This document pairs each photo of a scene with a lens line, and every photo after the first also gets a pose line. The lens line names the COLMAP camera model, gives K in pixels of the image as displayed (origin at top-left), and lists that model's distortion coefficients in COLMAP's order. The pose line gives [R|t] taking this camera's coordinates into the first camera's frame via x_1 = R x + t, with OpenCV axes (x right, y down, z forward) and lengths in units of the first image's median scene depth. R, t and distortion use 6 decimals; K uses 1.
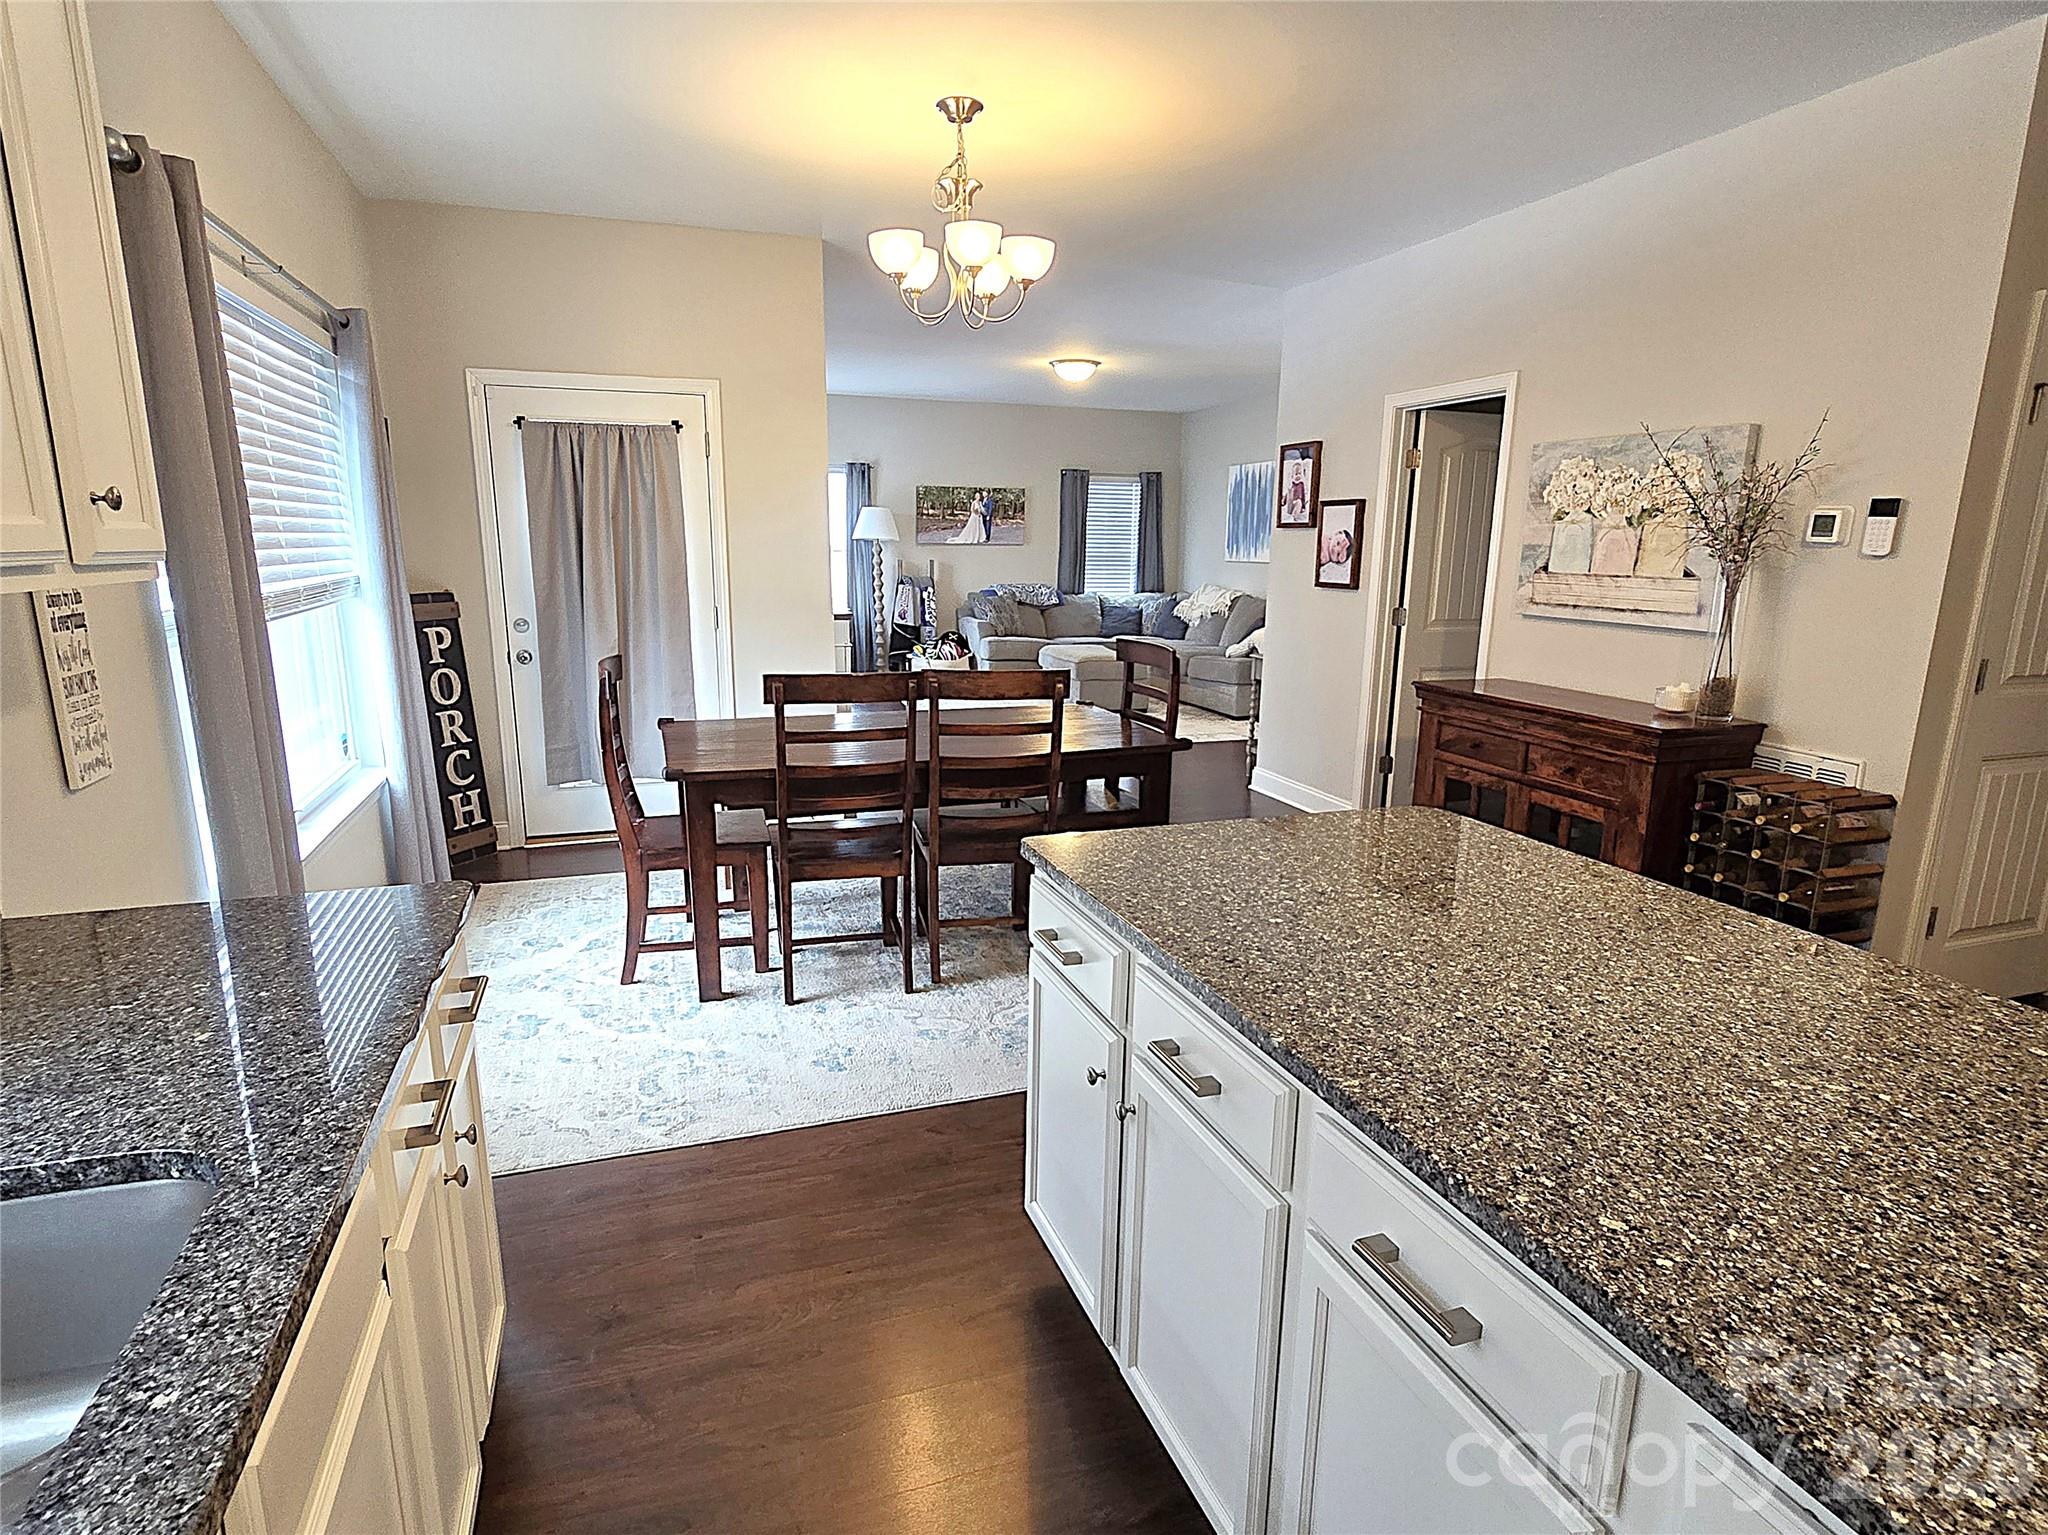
lens RADIAL K [[1089.9, 0, 1027.7], [0, 1089.9, 777.8], [0, 0, 1]] dist [-0.003087, -0.002040]
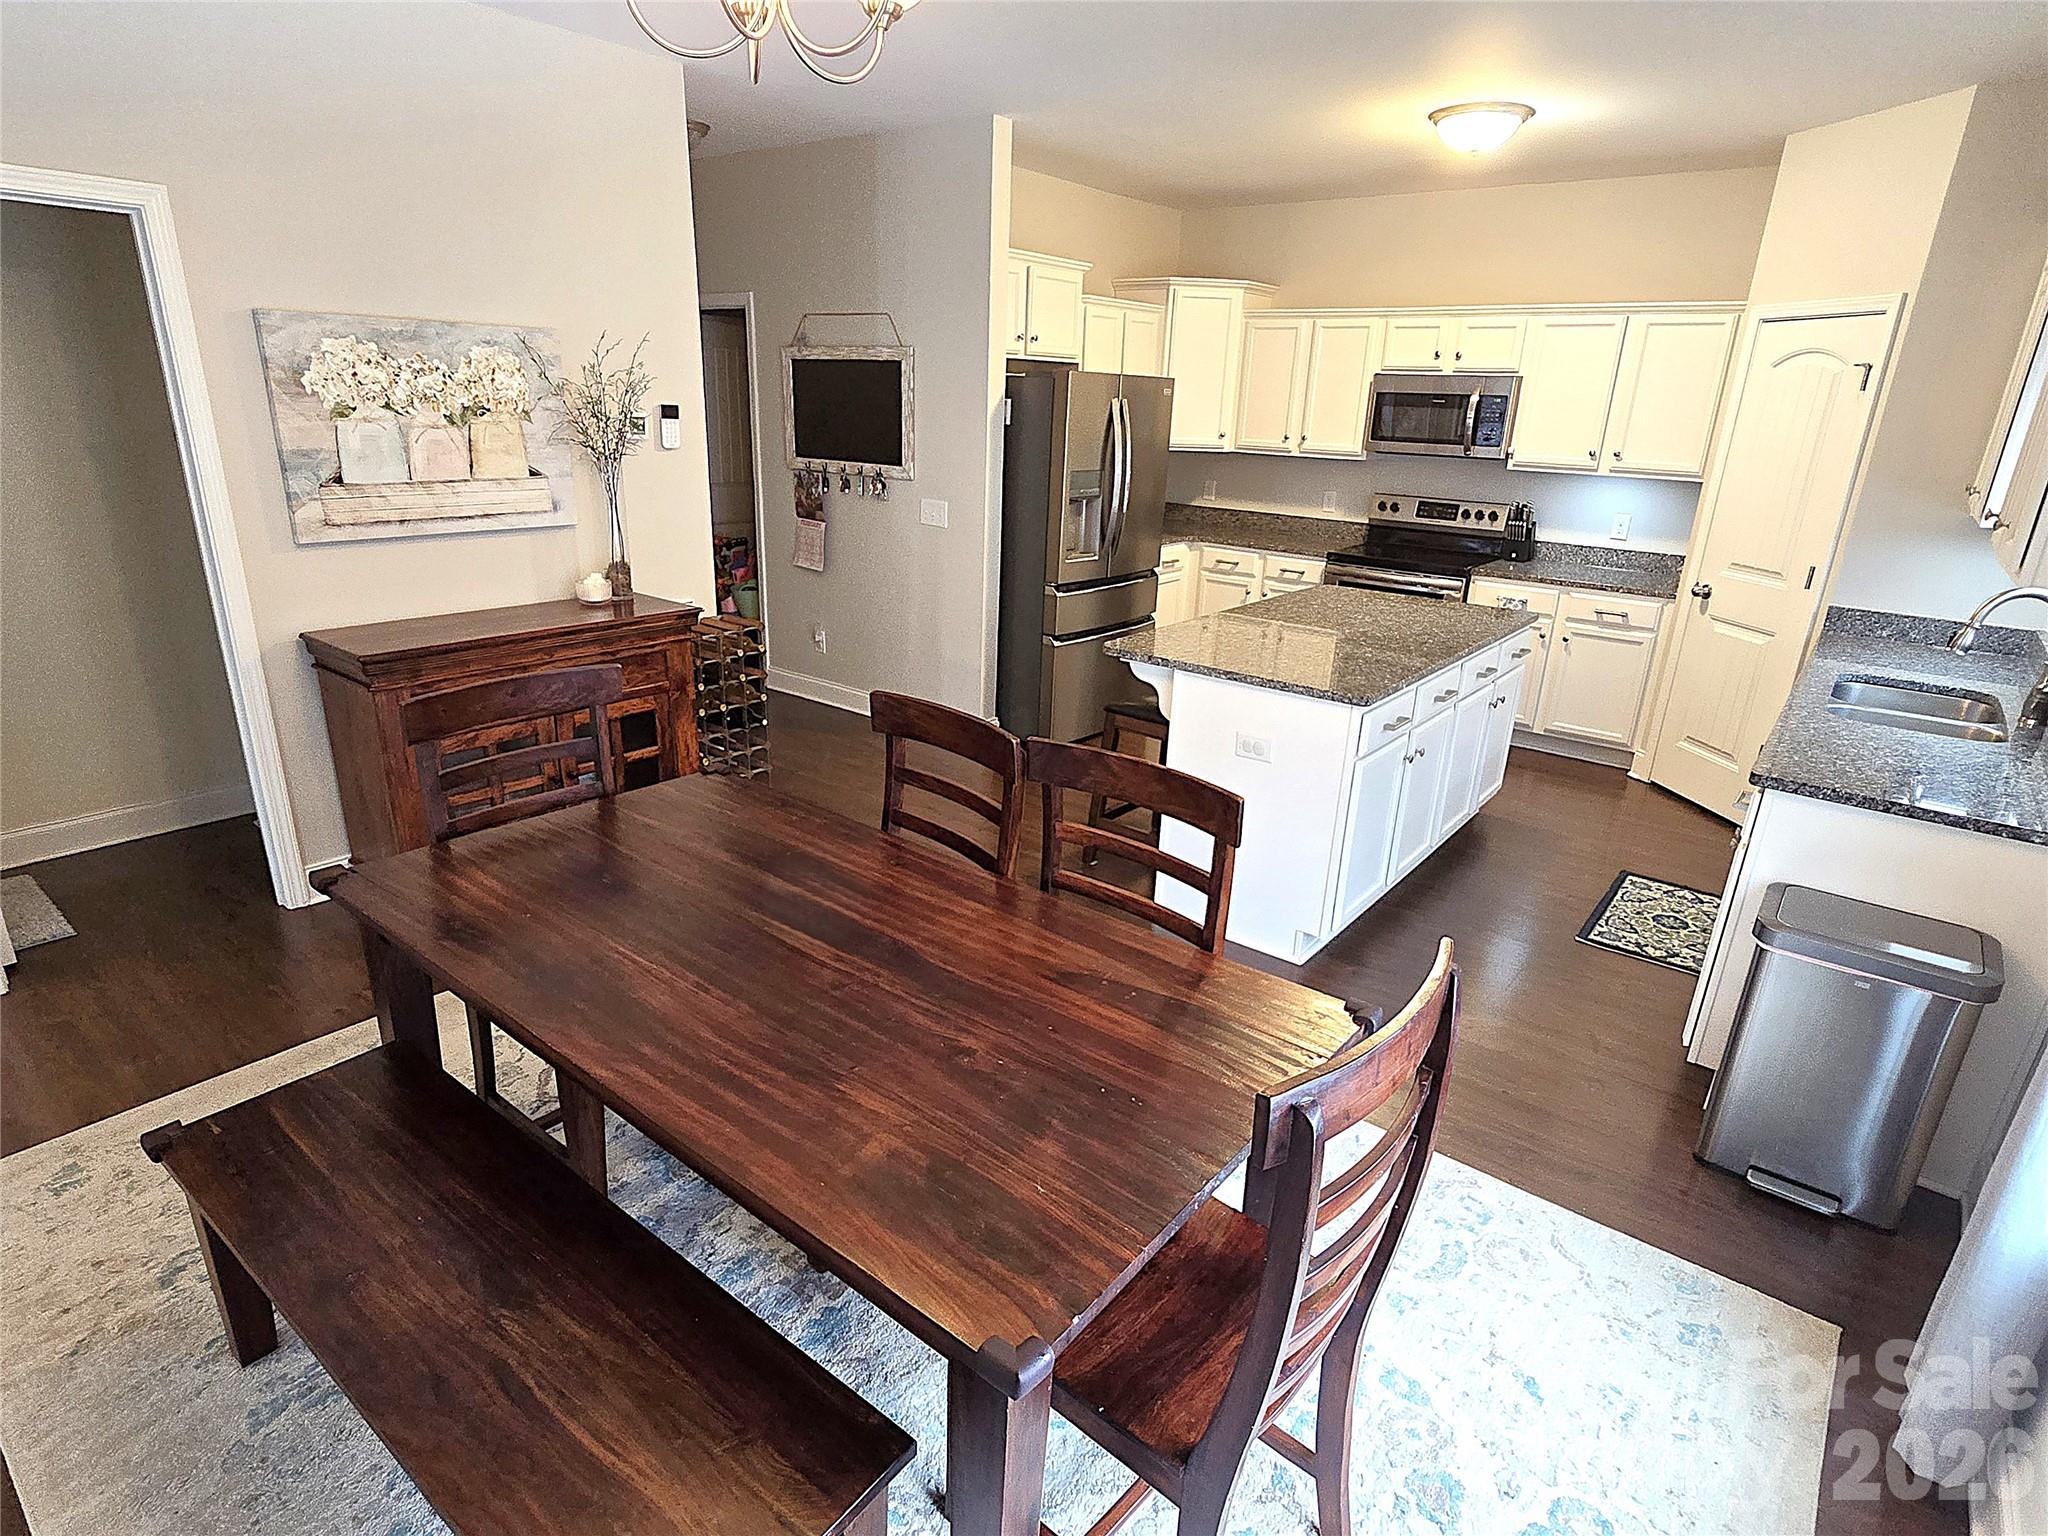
lens RADIAL K [[1089.9, 0, 1002.5], [0, 1089.9, 783.4], [0, 0, 1]] dist [-0.003087, -0.002040]
pose [[-0.514136, -0.314771, 0.797862, -0.457212], [0.147103, 0.884081, 0.443578, -0.269734], [-0.845000, 0.345428, -0.408234, 0.966770]]
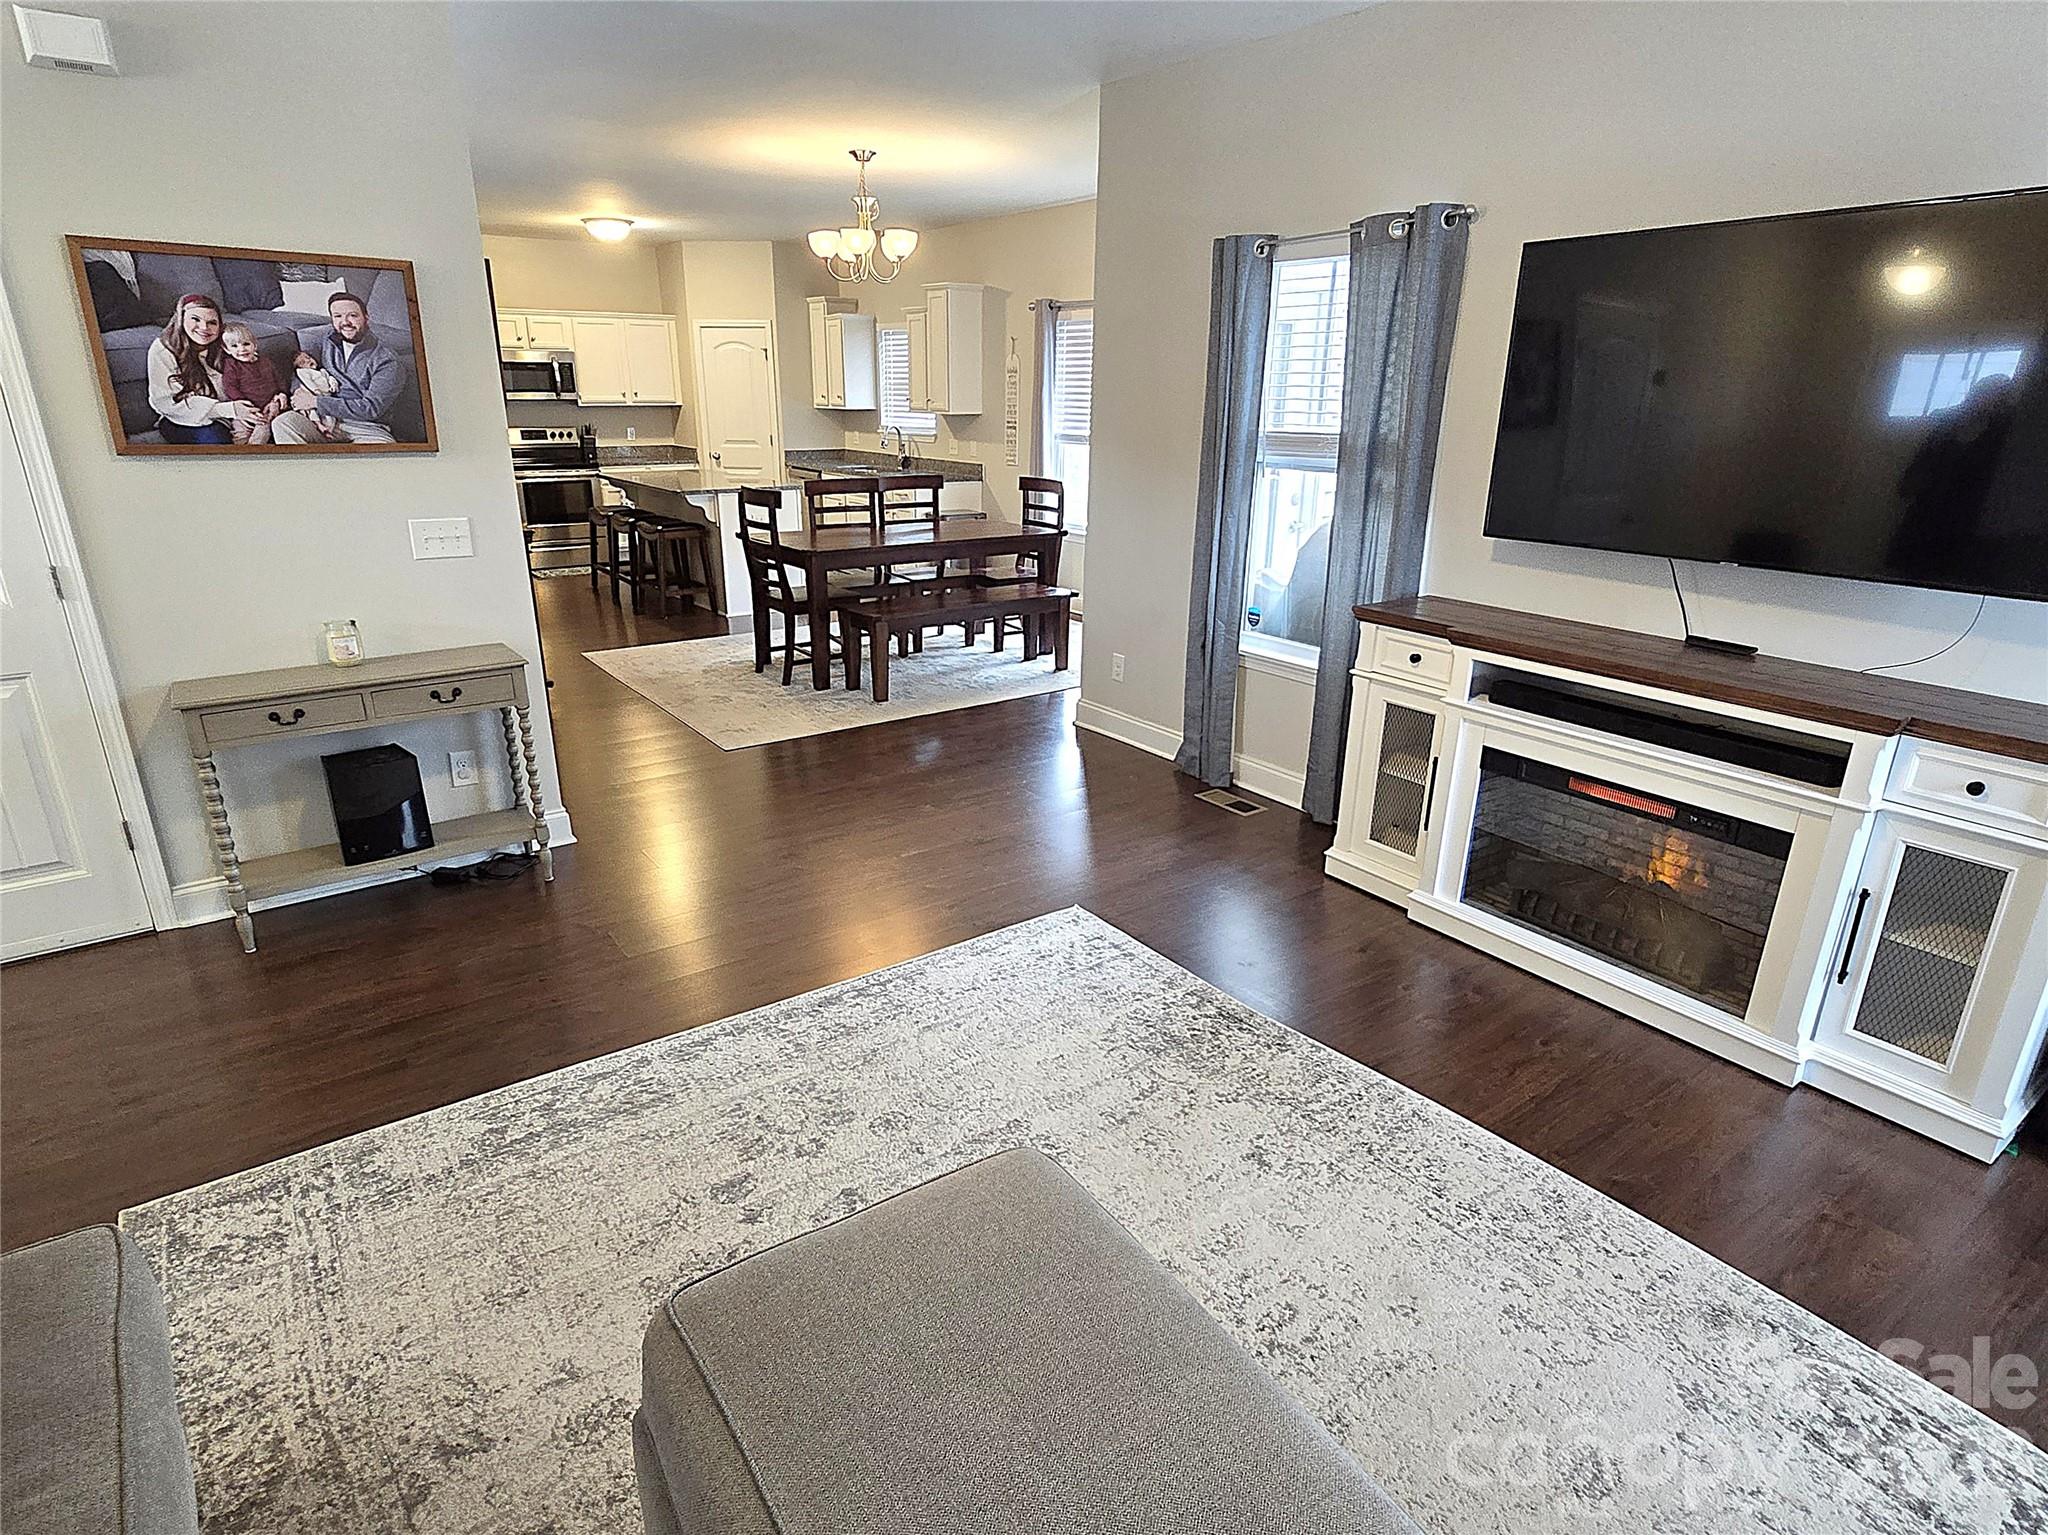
lens RADIAL K [[1089.9, 0, 1037.2], [0, 1089.9, 772.7], [0, 0, 1]] dist [-0.003087, -0.002040]
pose [[-0.960022, 0.074289, -0.269887, 0.127037], [-0.079278, 0.852509, 0.516666, -0.515135], [0.268464, 0.517407, -0.812538, 2.218183]]
